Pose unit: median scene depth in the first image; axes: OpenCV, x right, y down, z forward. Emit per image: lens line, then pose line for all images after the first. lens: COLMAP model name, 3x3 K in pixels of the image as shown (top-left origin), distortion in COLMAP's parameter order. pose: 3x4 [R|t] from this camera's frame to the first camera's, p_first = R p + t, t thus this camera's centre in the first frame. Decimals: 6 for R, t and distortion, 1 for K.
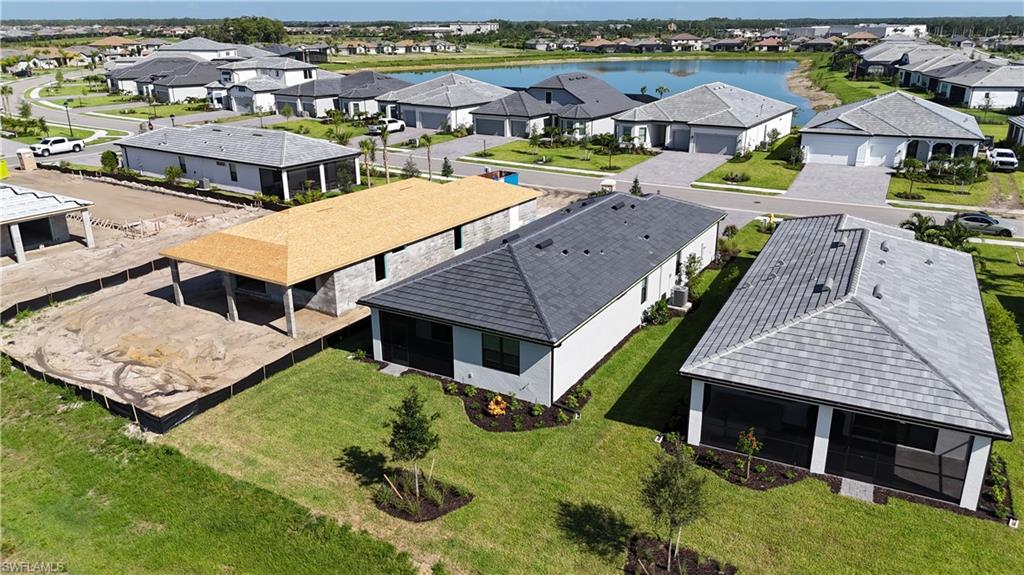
lens RADIAL K [[754.0, 0, 516.2], [0, 754.0, 287.6], [0, 0, 1]] dist [0.062405, -0.062058]
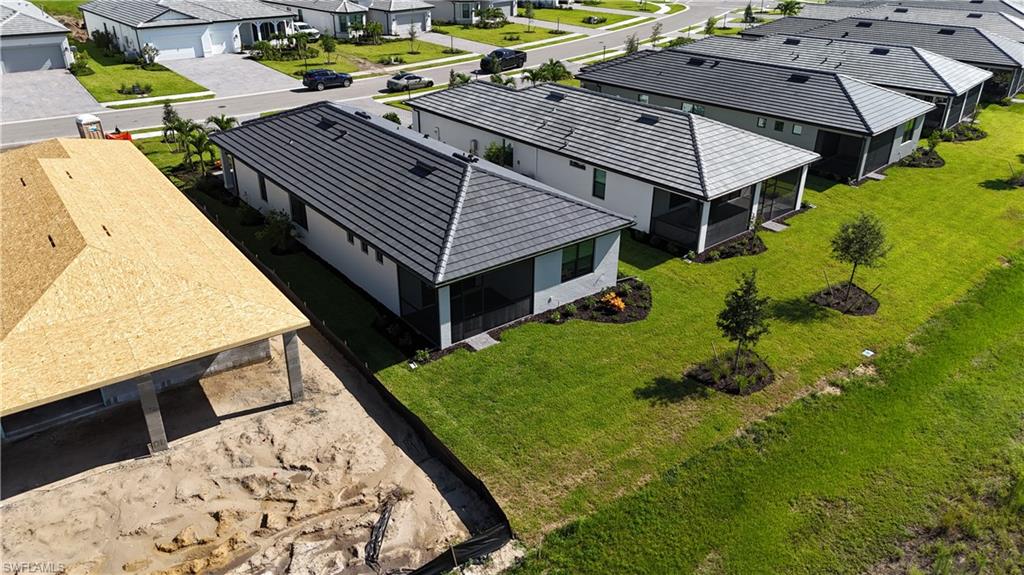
lens RADIAL K [[754.0, 0, 516.2], [0, 754.0, 287.6], [0, 0, 1]] dist [0.062405, -0.062058]
pose [[0.369432, -0.409775, 0.834029, -0.851380], [0.292020, 0.903247, 0.314434, -0.205702], [-0.882182, 0.127391, 0.453351, 0.595954]]
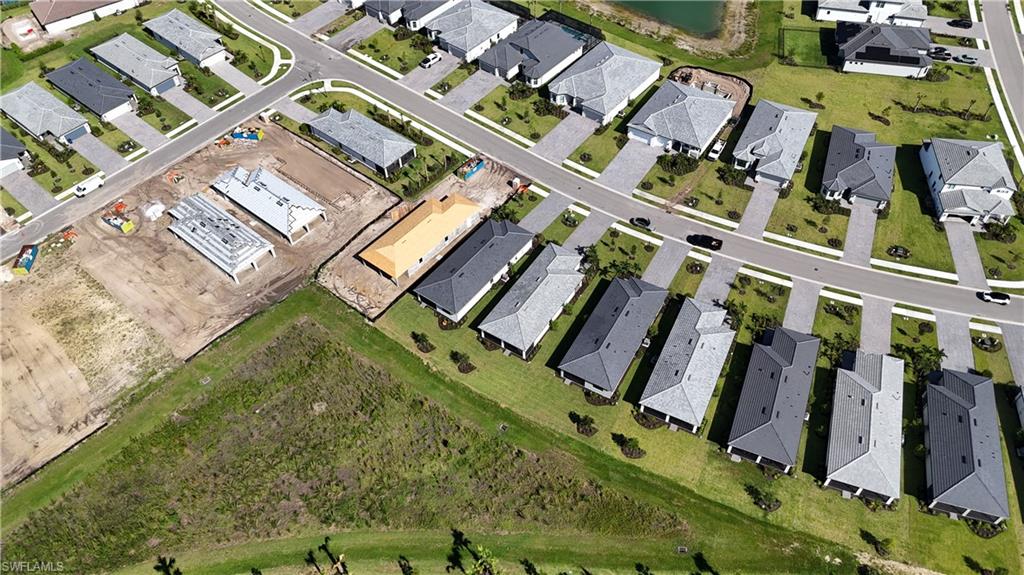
lens RADIAL K [[754.0, 0, 516.2], [0, 754.0, 287.6], [0, 0, 1]] dist [0.062405, -0.062058]
pose [[0.993450, 0.074054, -0.087029, 0.718550], [-0.020082, 0.862884, 0.505003, -2.132882], [0.112493, -0.499947, 0.858719, -2.511367]]
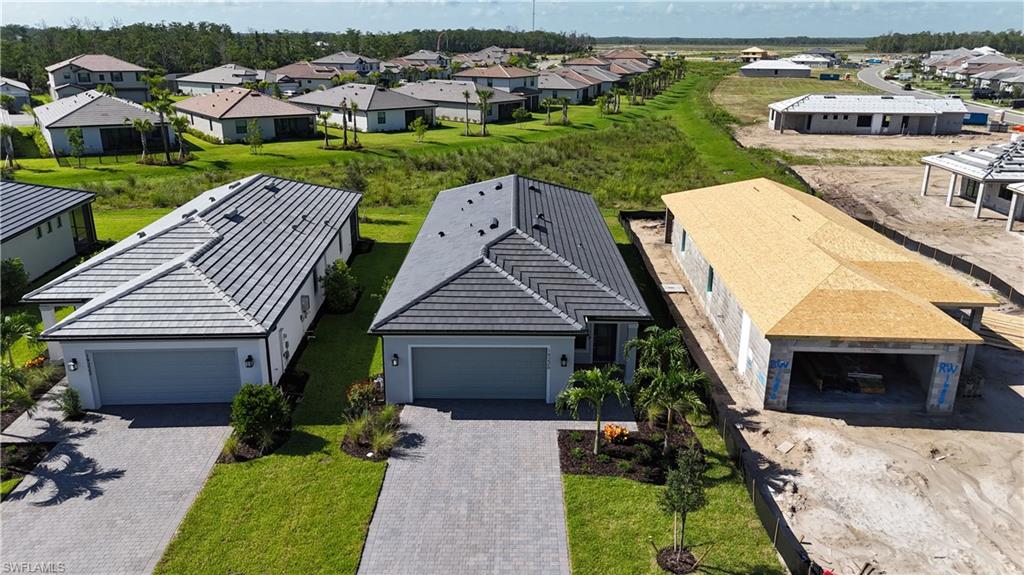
lens RADIAL K [[754.0, 0, 516.2], [0, 754.0, 287.6], [0, 0, 1]] dist [0.062405, -0.062058]
pose [[-0.866327, 0.155093, -0.474788, 0.649318], [-0.170193, 0.802023, 0.572533, -0.661370], [0.469586, 0.576806, -0.668418, 2.068741]]
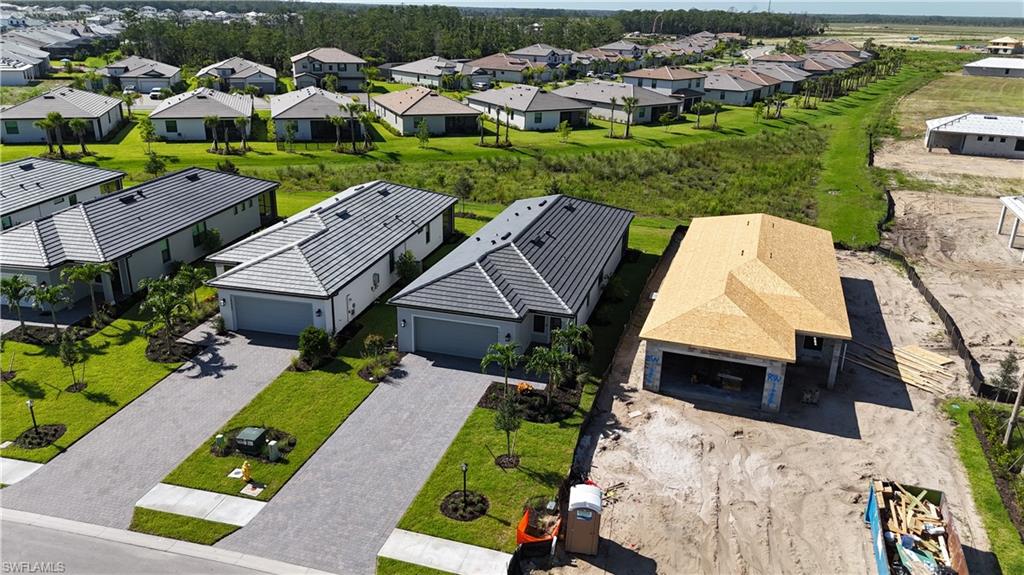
lens RADIAL K [[754.0, 0, 516.2], [0, 754.0, 287.6], [0, 0, 1]] dist [0.062405, -0.062058]
pose [[-0.971682, 0.066619, -0.226707, 0.487123], [-0.094477, 0.769874, 0.631164, -0.964467], [0.216583, 0.634709, -0.741779, 2.440647]]
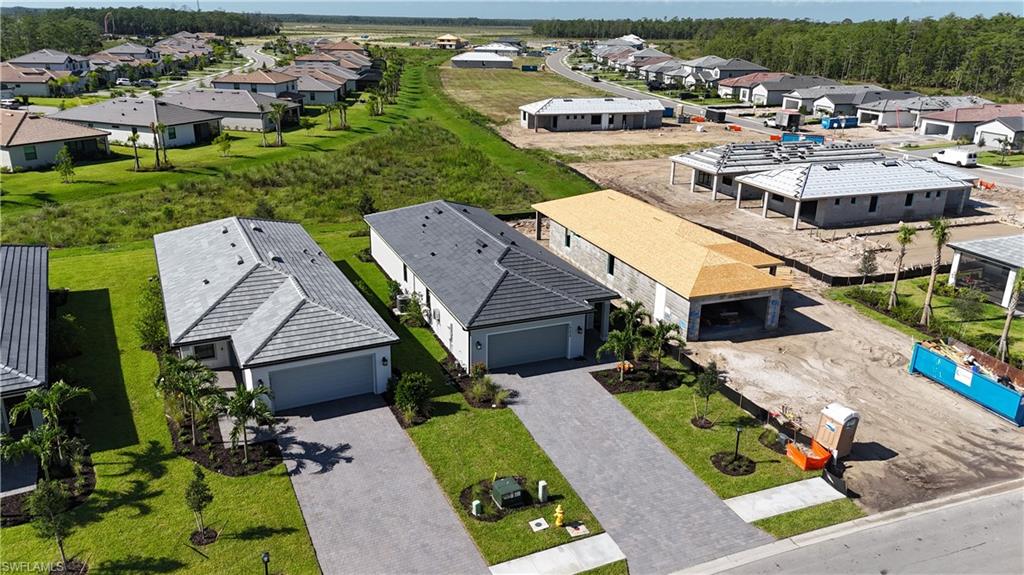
lens RADIAL K [[754.0, 0, 516.2], [0, 754.0, 287.6], [0, 0, 1]] dist [0.062405, -0.062058]
pose [[-0.603852, 0.260355, -0.753378, 1.234815], [-0.280761, 0.815109, 0.506725, -0.814199], [0.746014, 0.517506, -0.419108, 2.011614]]
